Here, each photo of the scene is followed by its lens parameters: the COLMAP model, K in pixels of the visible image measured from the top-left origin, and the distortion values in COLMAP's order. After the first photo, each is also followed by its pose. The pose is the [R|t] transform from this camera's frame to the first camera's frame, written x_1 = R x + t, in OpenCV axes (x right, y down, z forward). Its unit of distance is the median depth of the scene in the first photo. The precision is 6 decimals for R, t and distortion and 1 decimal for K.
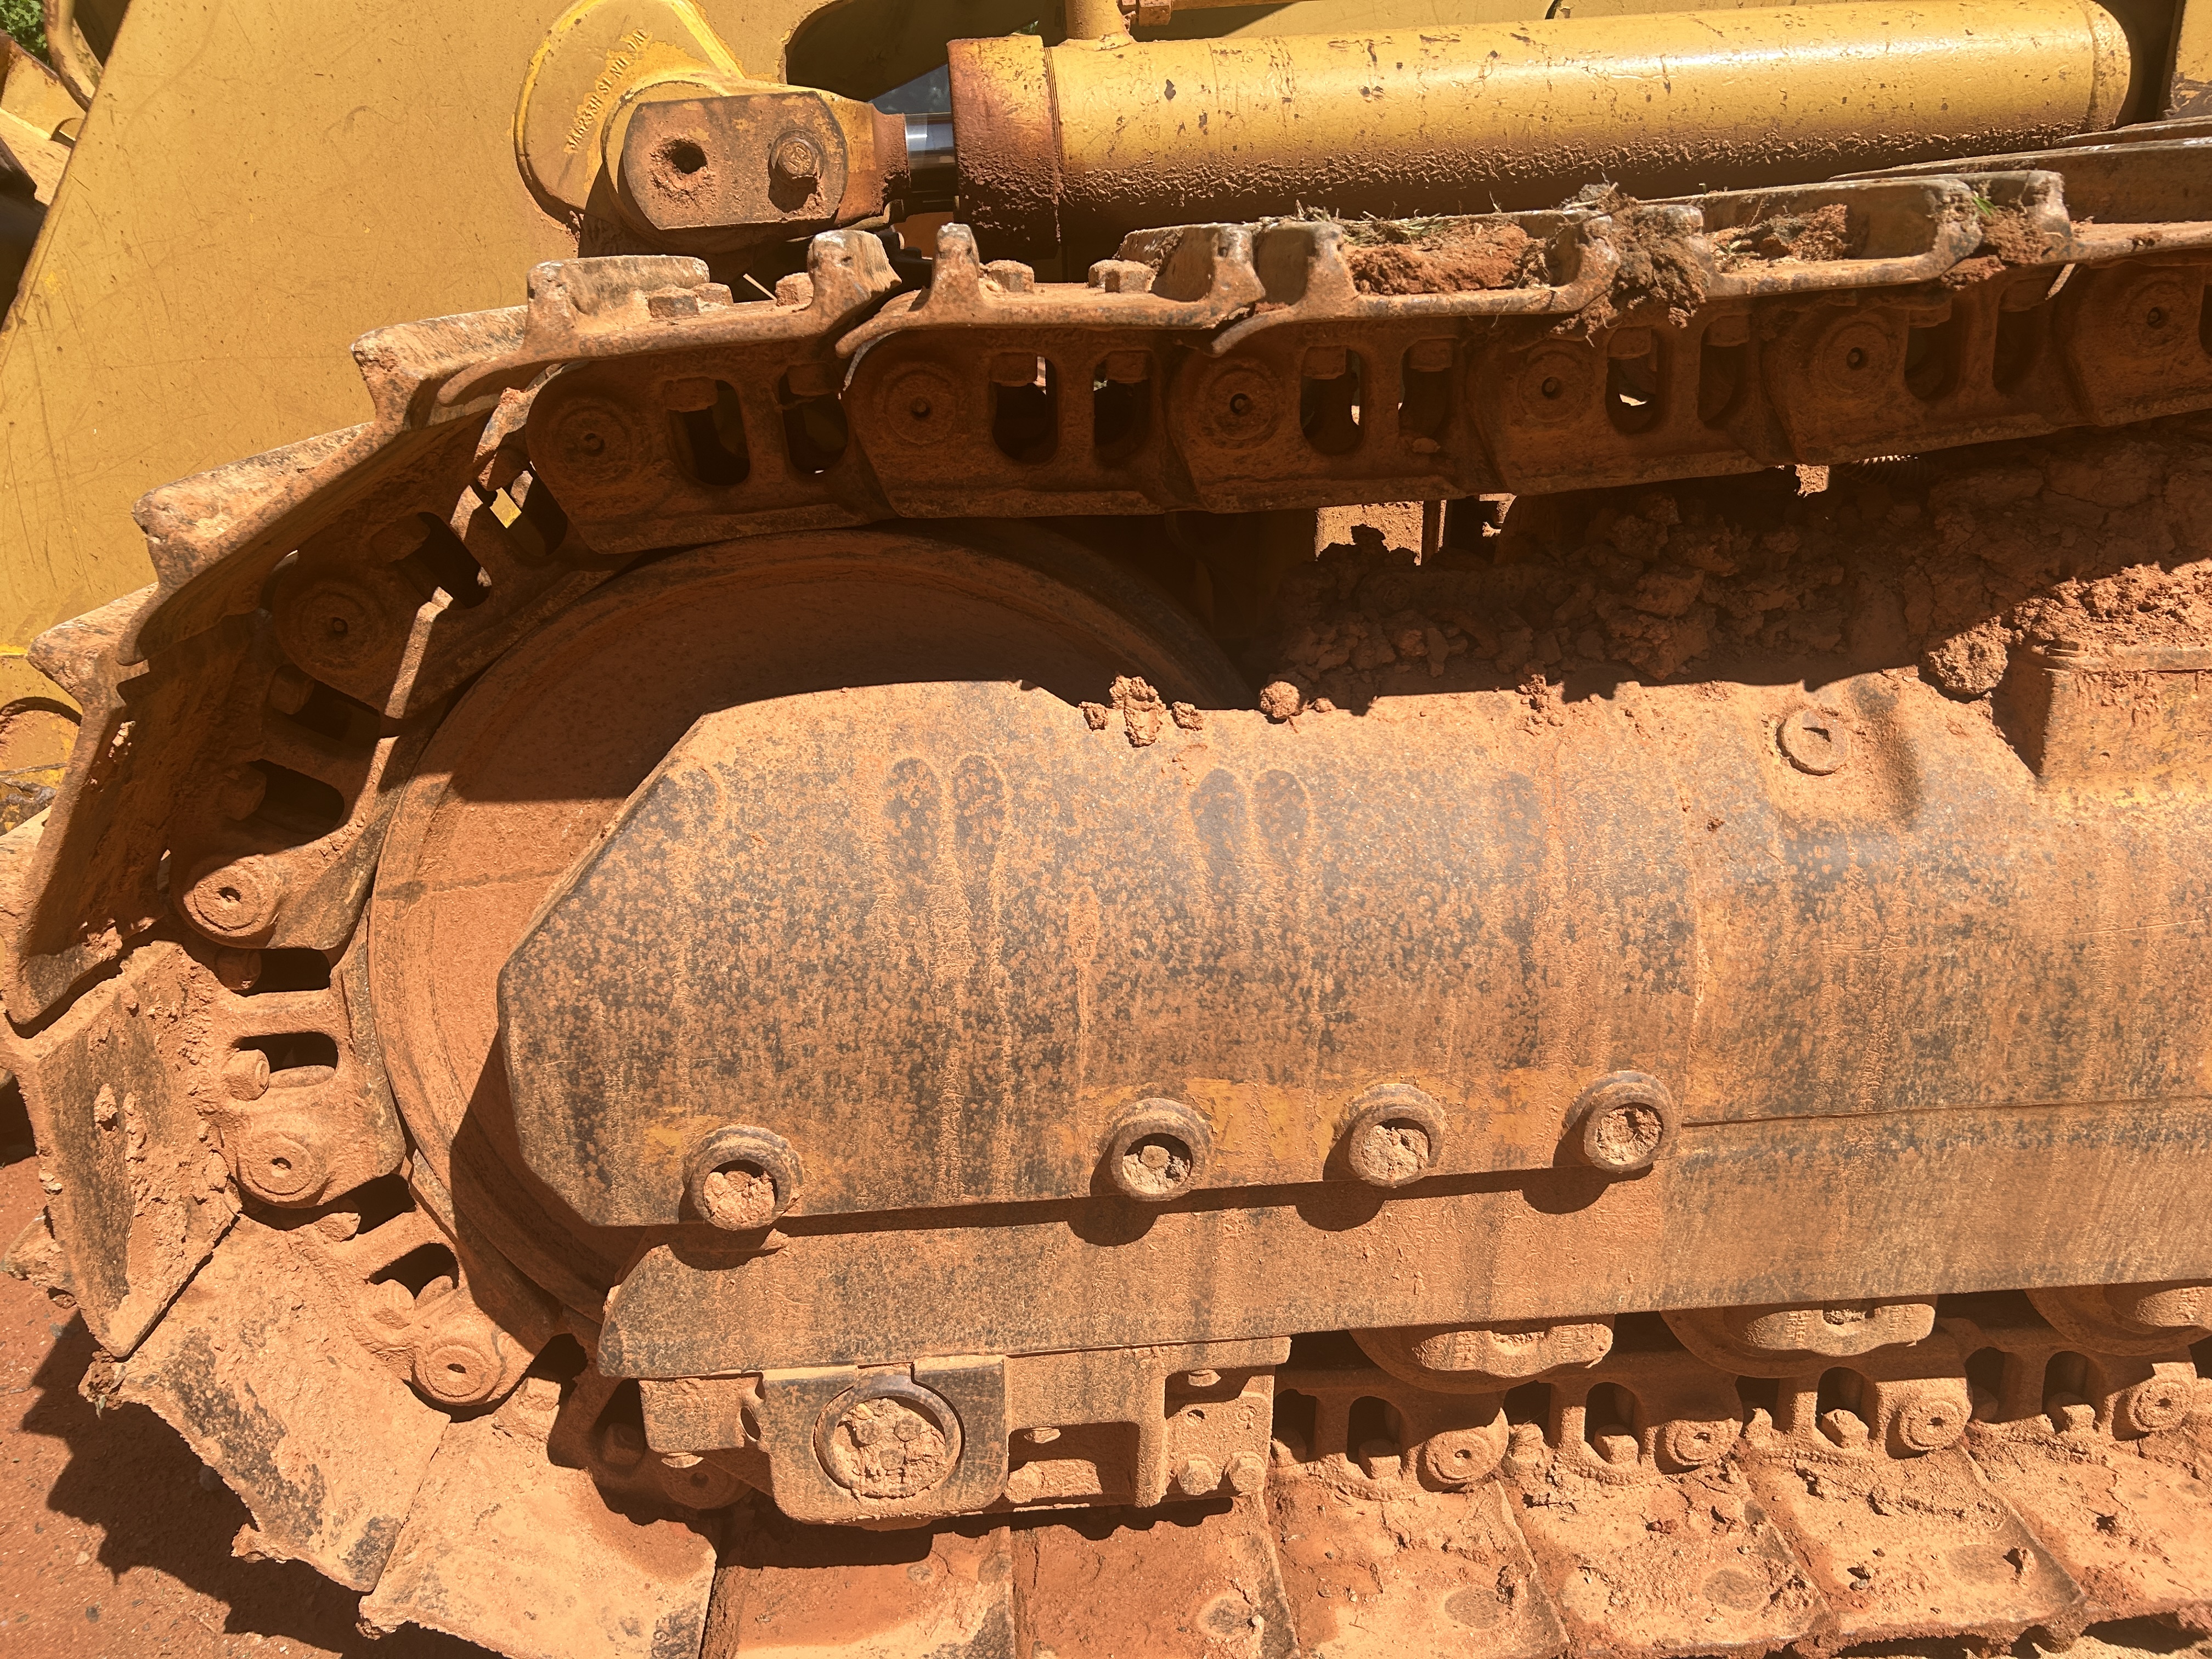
lens RADIAL K [[1656.2, 0, 1120.7], [0, 1656.2, 846.6], [0, 0, 1]] dist [0.053077, -0.058092]
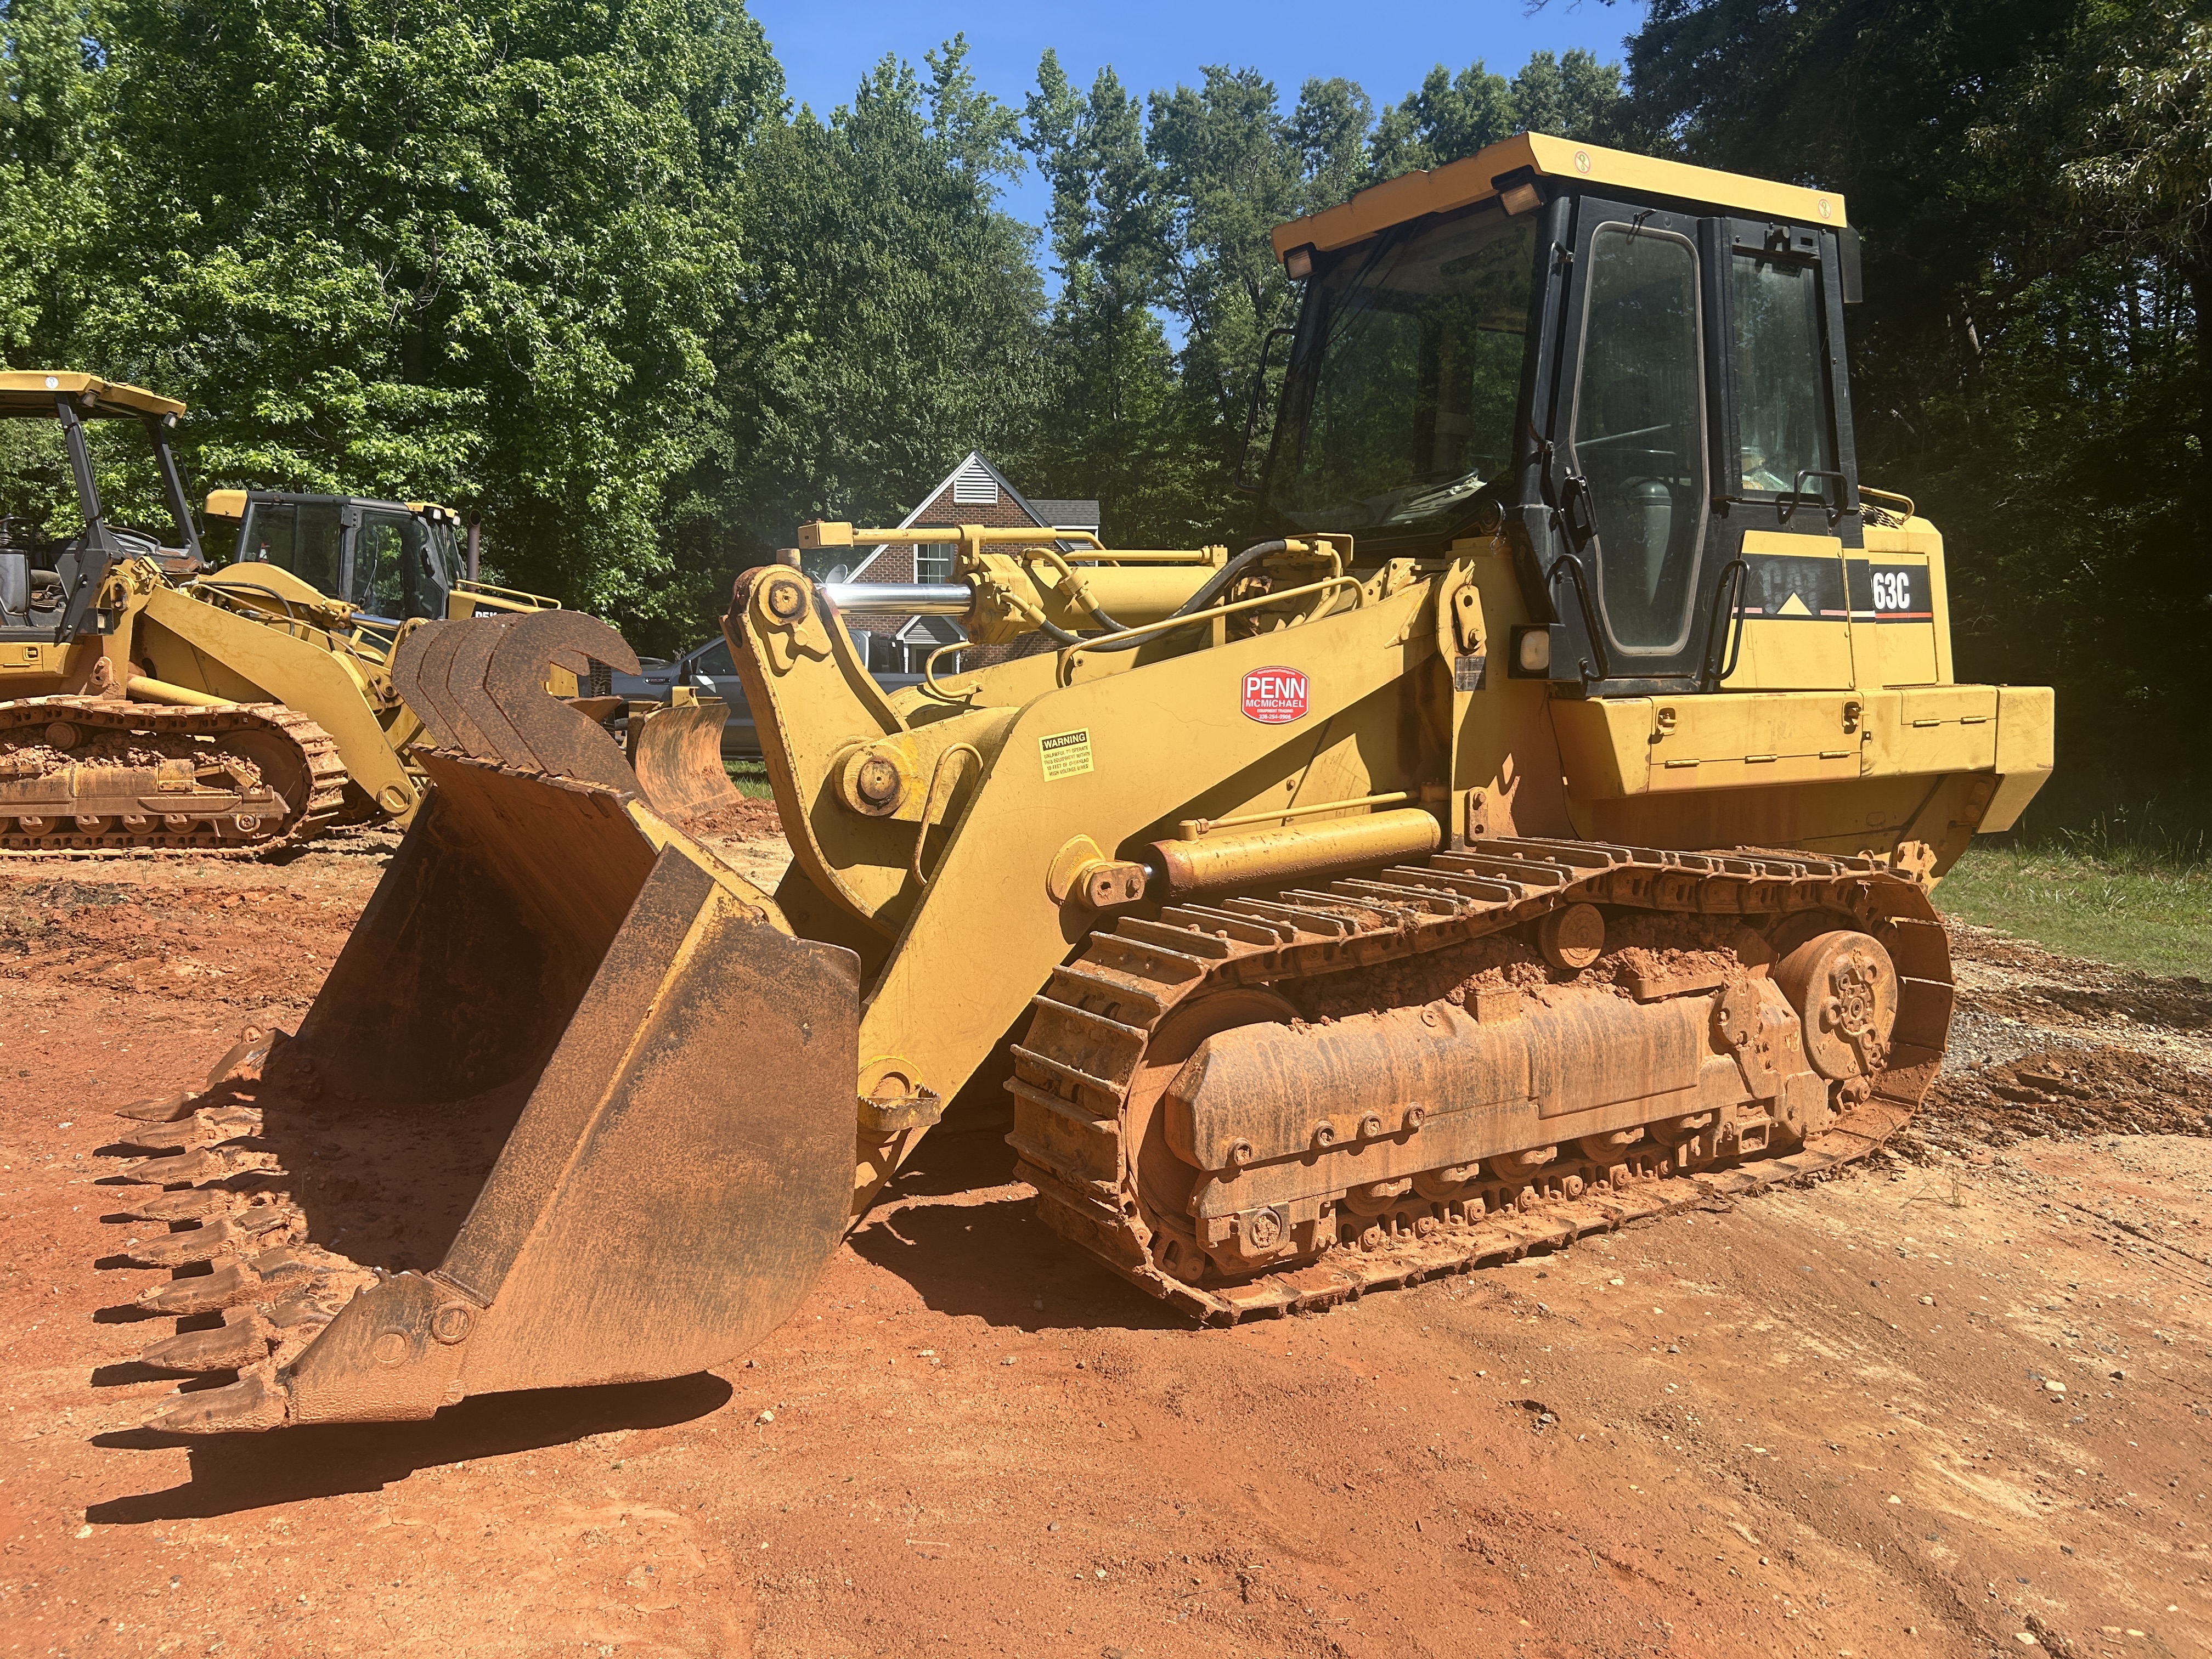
lens RADIAL K [[1656.2, 0, 1104.1], [0, 1656.2, 835.6], [0, 0, 1]] dist [0.053077, -0.058092]
pose [[0.904526, -0.054697, 0.422897, -1.998390], [0.155706, 0.965625, -0.208142, 0.224873], [-0.396975, 0.254118, 0.881950, -2.372128]]
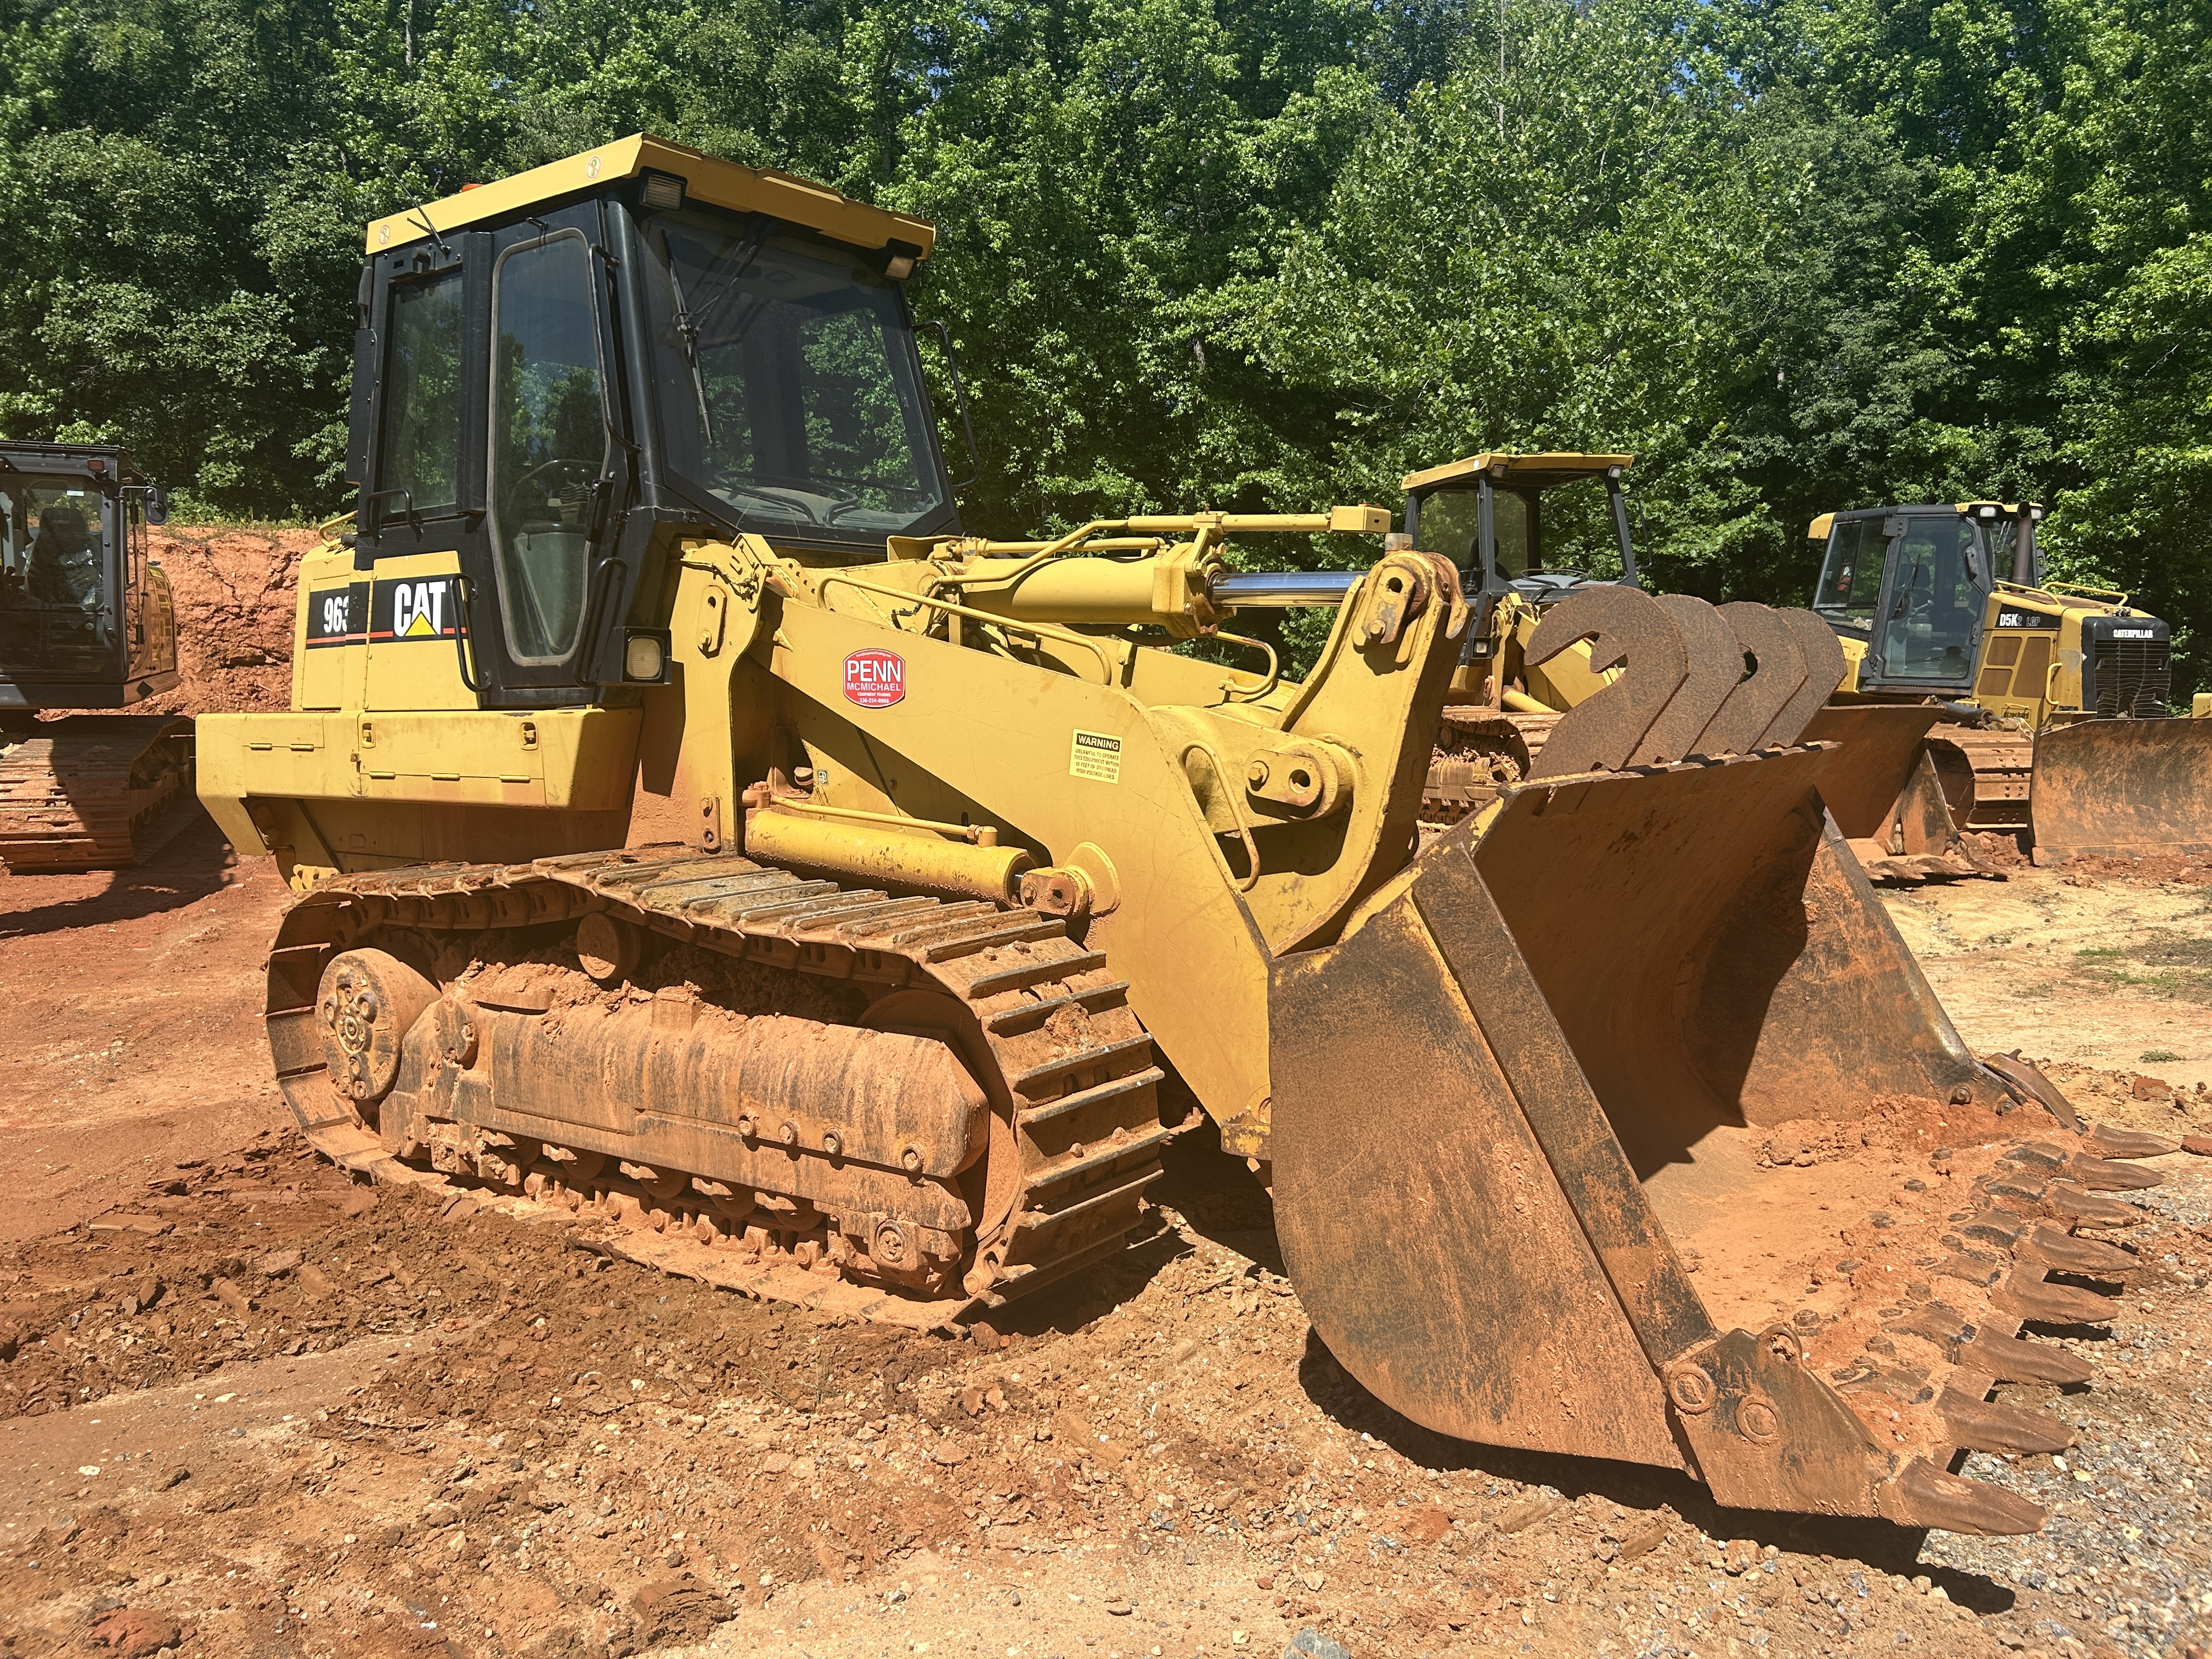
lens RADIAL K [[1656.2, 0, 1092.9], [0, 1656.2, 816.0], [0, 0, 1]] dist [0.053077, -0.058092]
pose [[0.609781, 0.030725, -0.791974, 4.649856], [-0.250424, 0.955527, -0.155744, -0.095951], [0.751967, 0.293299, 0.590357, -0.860378]]
